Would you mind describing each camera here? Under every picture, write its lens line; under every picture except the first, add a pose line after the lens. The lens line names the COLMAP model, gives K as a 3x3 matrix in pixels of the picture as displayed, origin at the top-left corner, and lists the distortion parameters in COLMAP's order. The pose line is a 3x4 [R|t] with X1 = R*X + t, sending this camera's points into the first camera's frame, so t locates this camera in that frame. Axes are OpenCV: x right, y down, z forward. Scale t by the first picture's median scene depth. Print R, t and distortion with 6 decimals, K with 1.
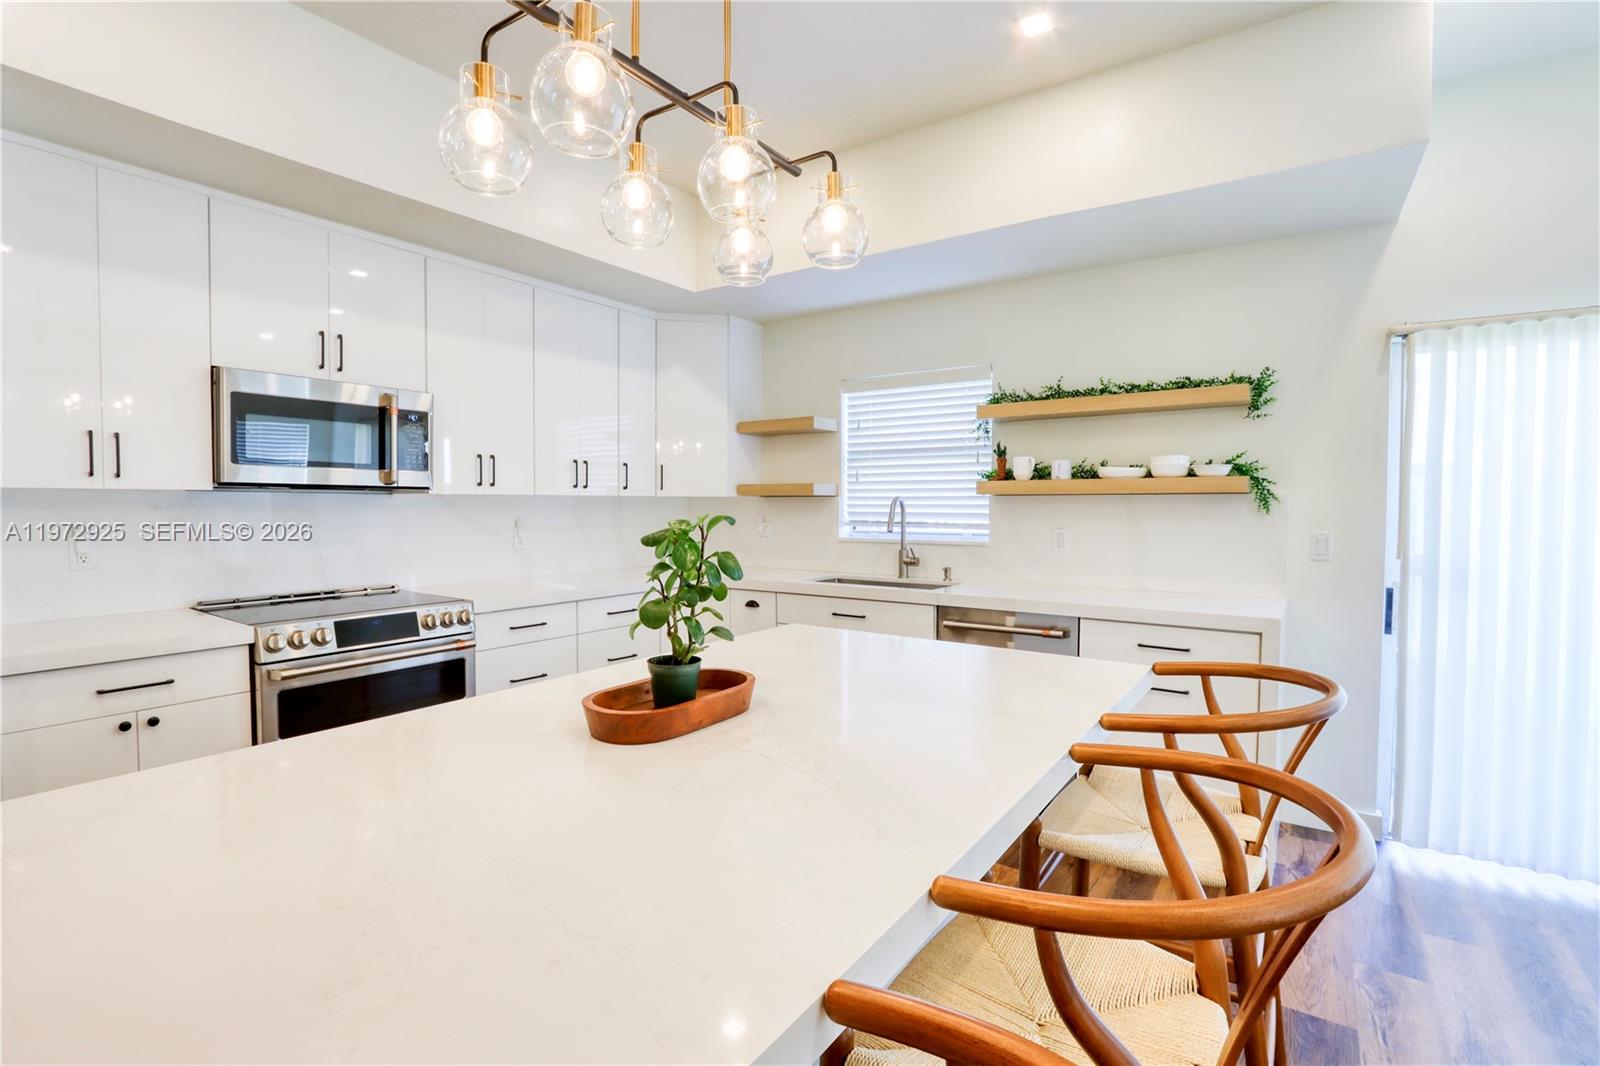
lens RADIAL K [[739.9, 0, 794.1], [0, 739.9, 529.4], [0, 0, 1]] dist [-0.022191, 0.004186]
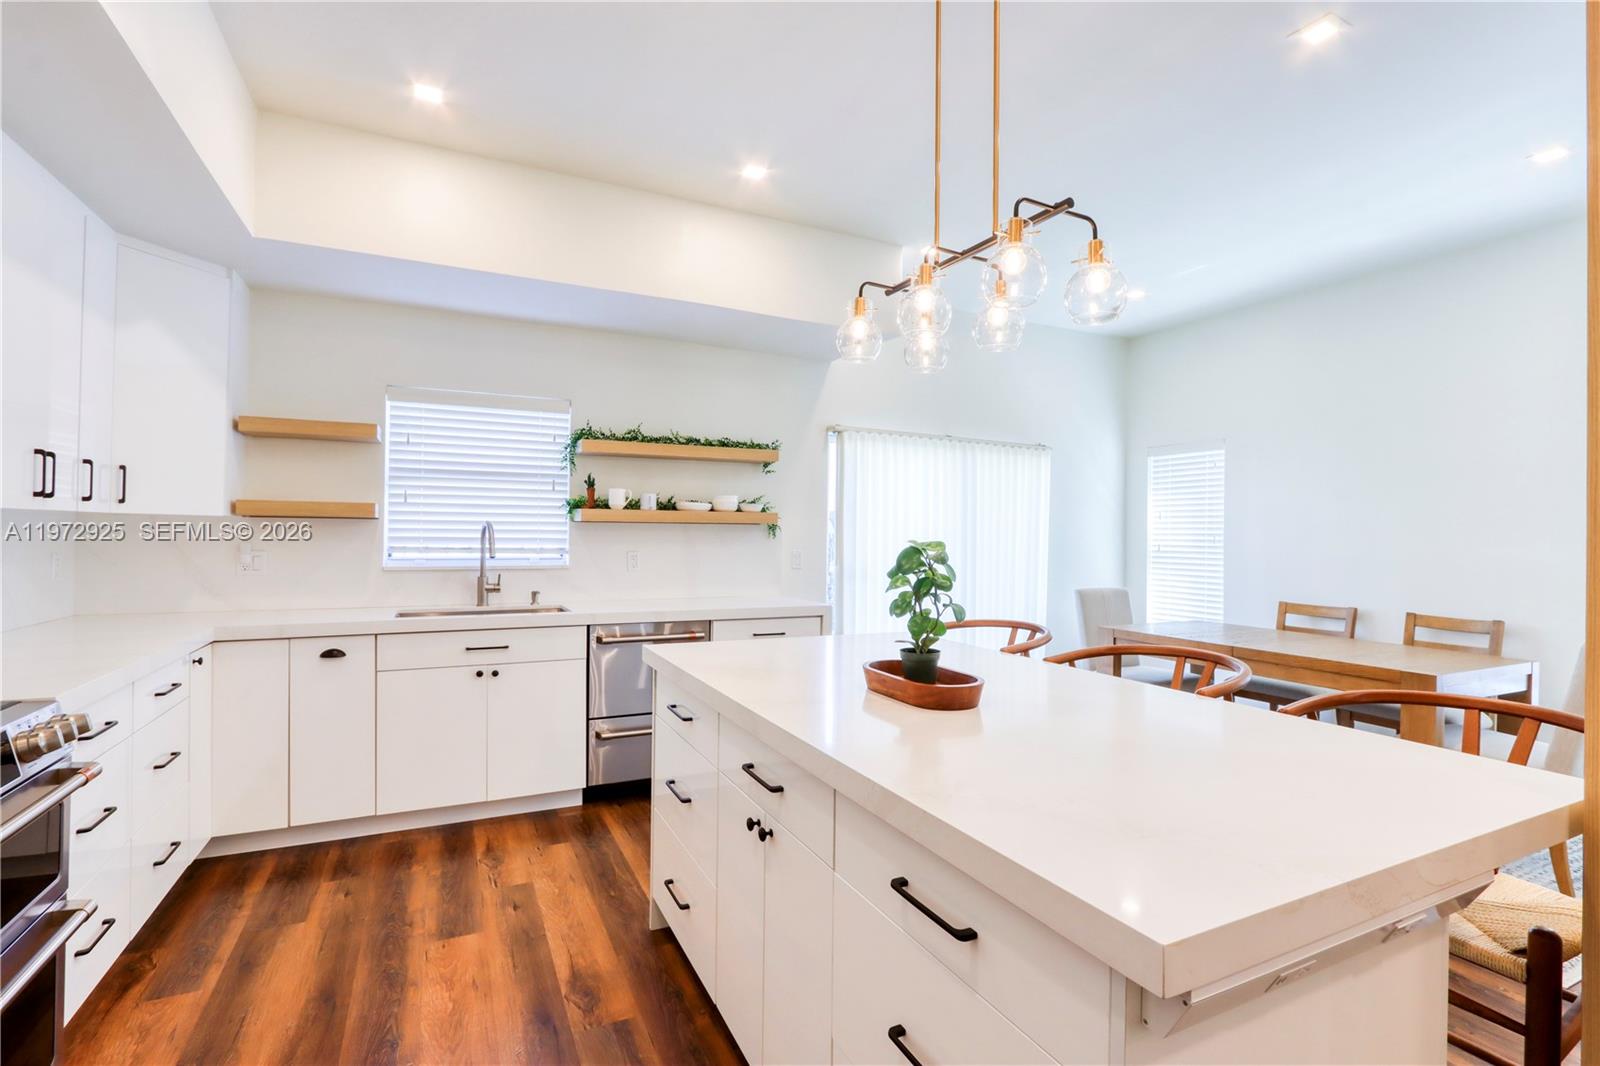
lens RADIAL K [[739.9, 0, 794.1], [0, 739.9, 529.4], [0, 0, 1]] dist [-0.022191, 0.004186]
pose [[0.486127, 0.007838, 0.873853, -0.568433], [0.020333, 0.999588, -0.020277, -0.007185], [-0.873651, 0.027625, 0.485767, 0.213945]]
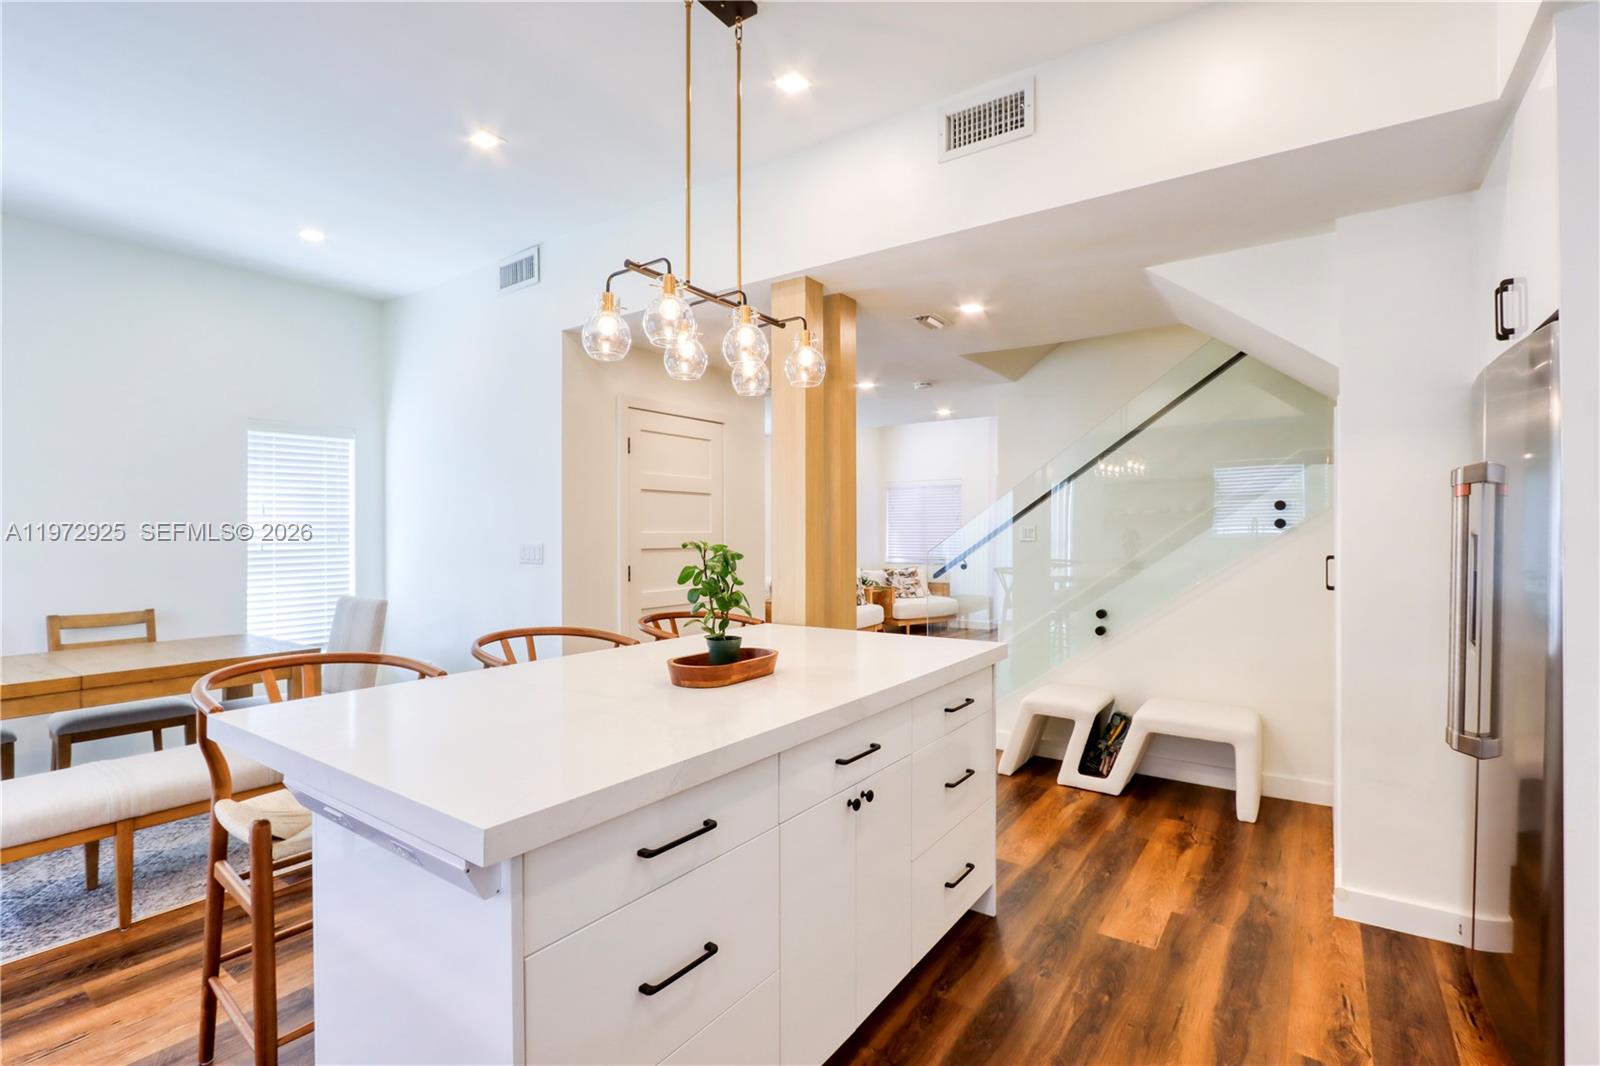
lens RADIAL K [[743.3, 0, 793.9], [0, 743.3, 528.9], [0, 0, 1]] dist [-0.026213, 0.007108]
pose [[-0.999981, -0.000452, 0.006162, -0.123352], [-0.000254, 0.999485, 0.032074, -0.036562], [-0.006174, 0.032072, -0.999466, 0.987563]]
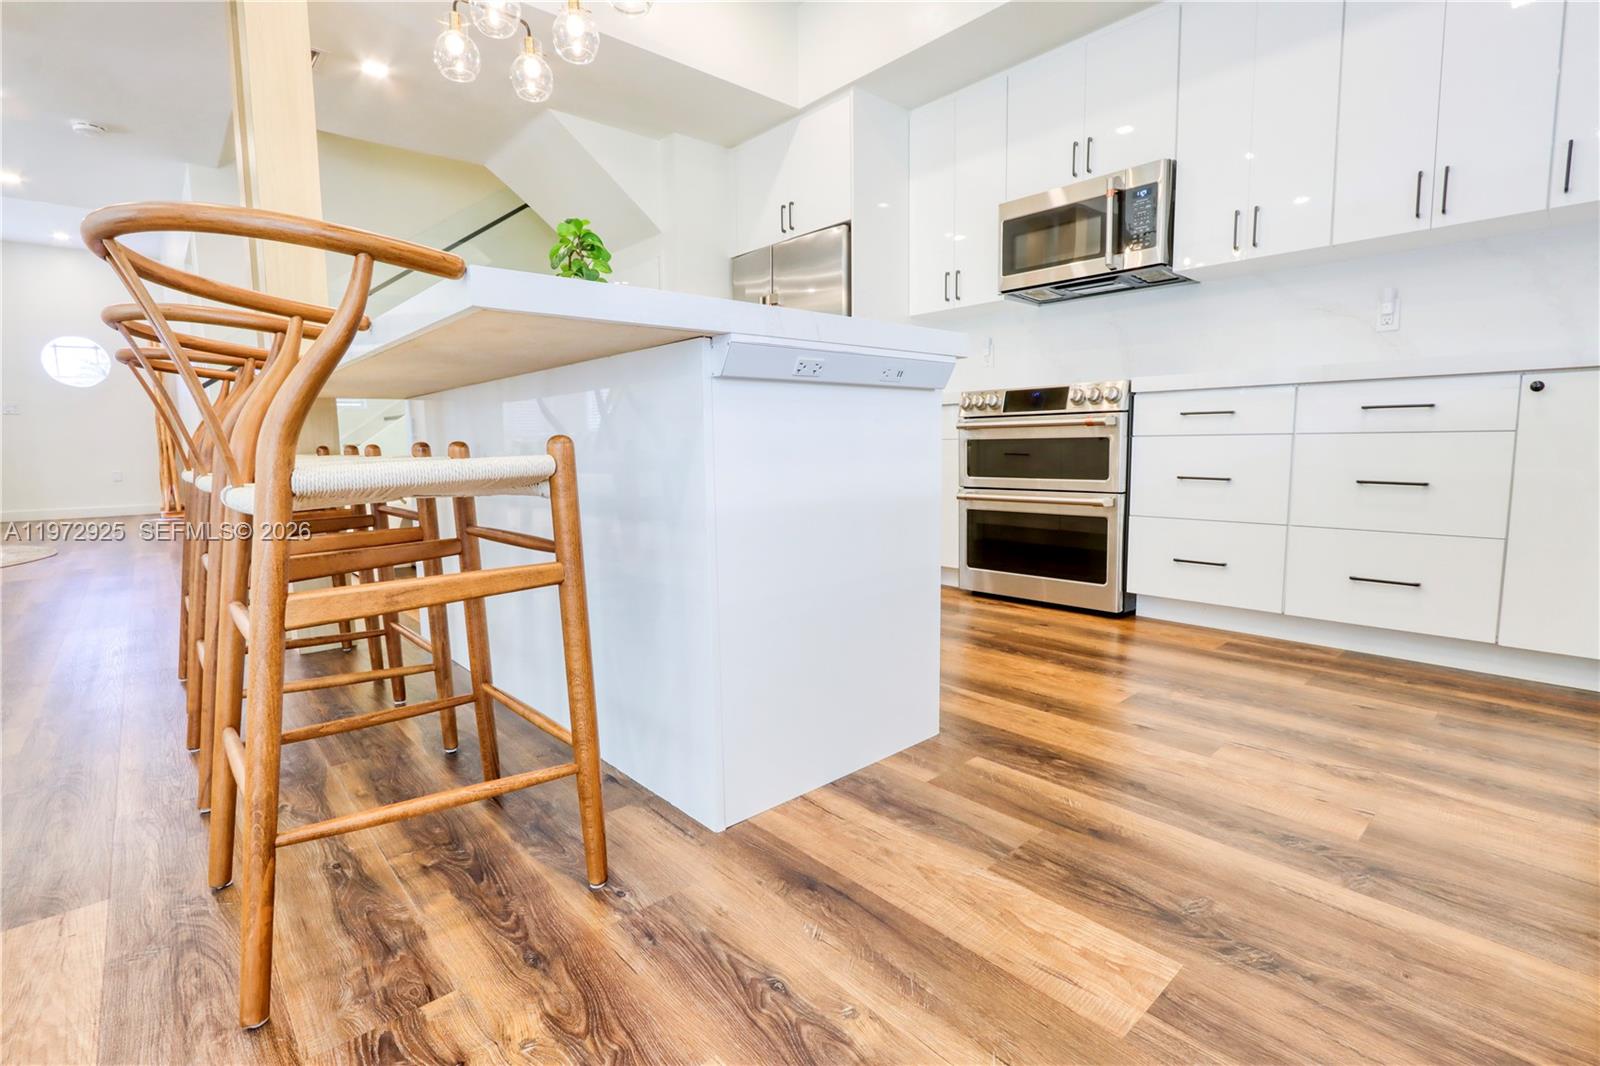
lens RADIAL K [[735.9, 0, 794.5], [0, 735.9, 528.8], [0, 0, 1]] dist [-0.017476, 0.000889]
pose [[-0.225415, 0.113628, -0.967614, 0.505714], [-0.020652, 0.992395, 0.121350, 0.159854], [0.974044, 0.047338, -0.221354, 0.706384]]
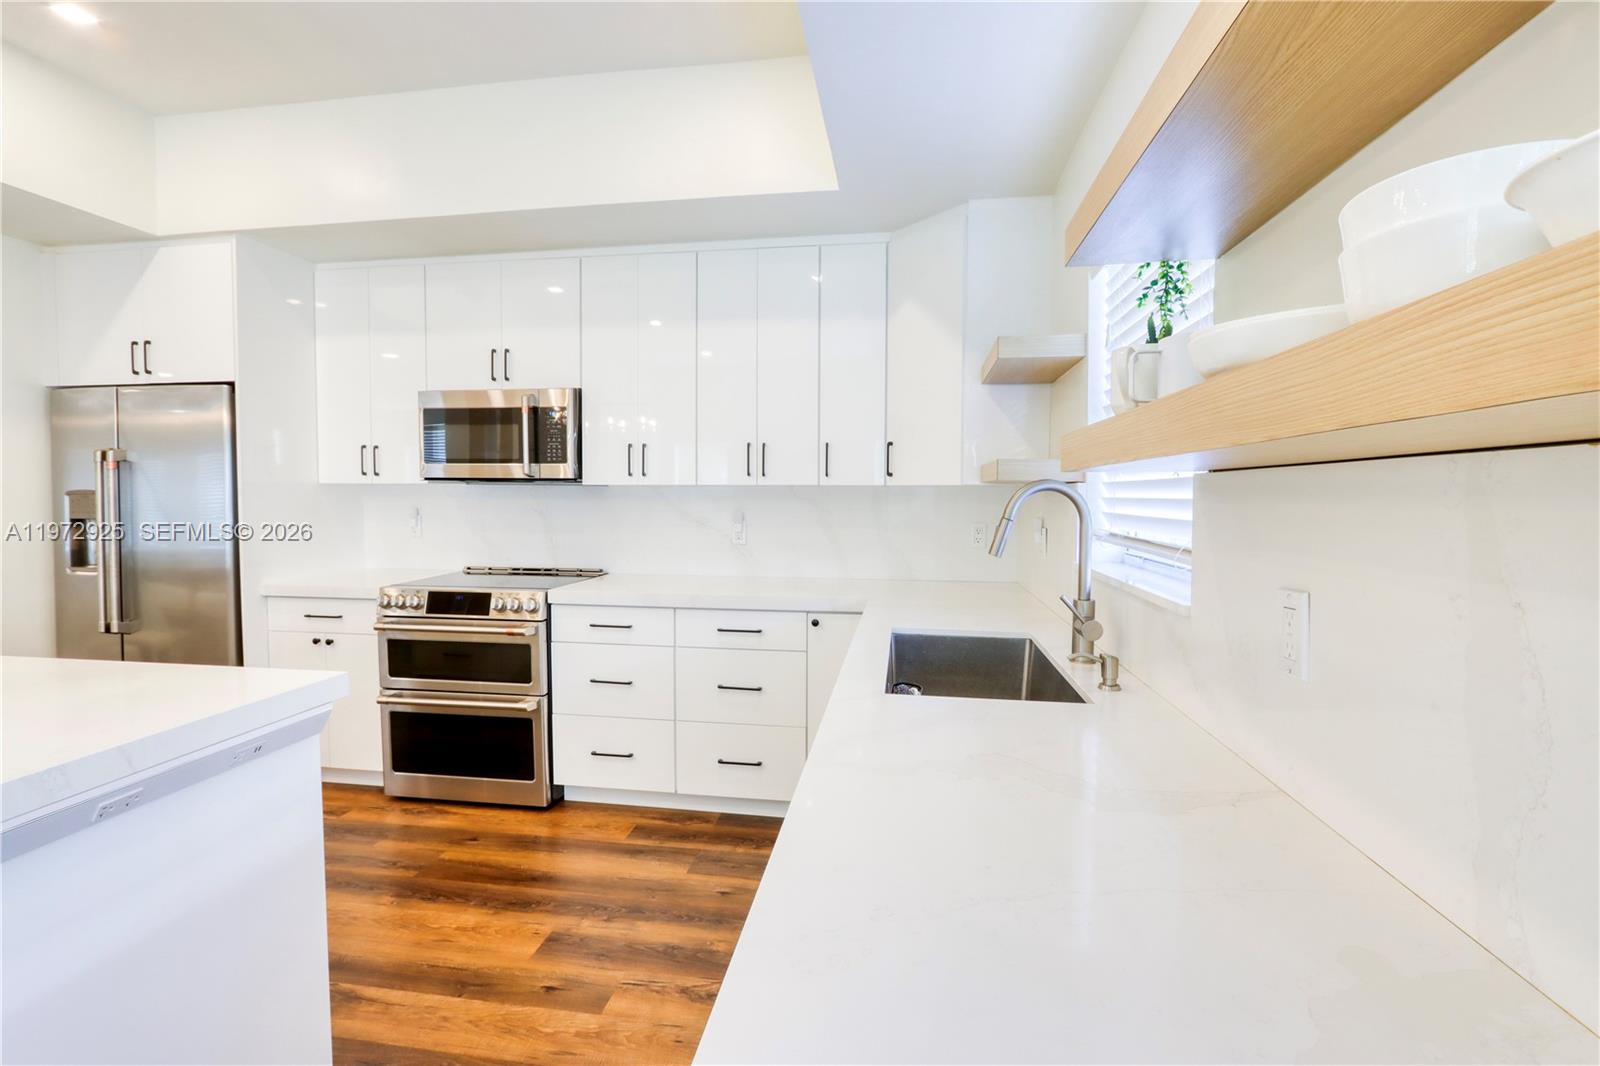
lens RADIAL K [[739.9, 0, 794.1], [0, 739.9, 529.4], [0, 0, 1]] dist [-0.022191, 0.004186]
pose [[0.447275, 0.041298, -0.893443, 0.542134], [-0.034486, 0.998987, 0.028912, -0.024449], [0.893732, 0.017880, 0.448246, 0.747770]]
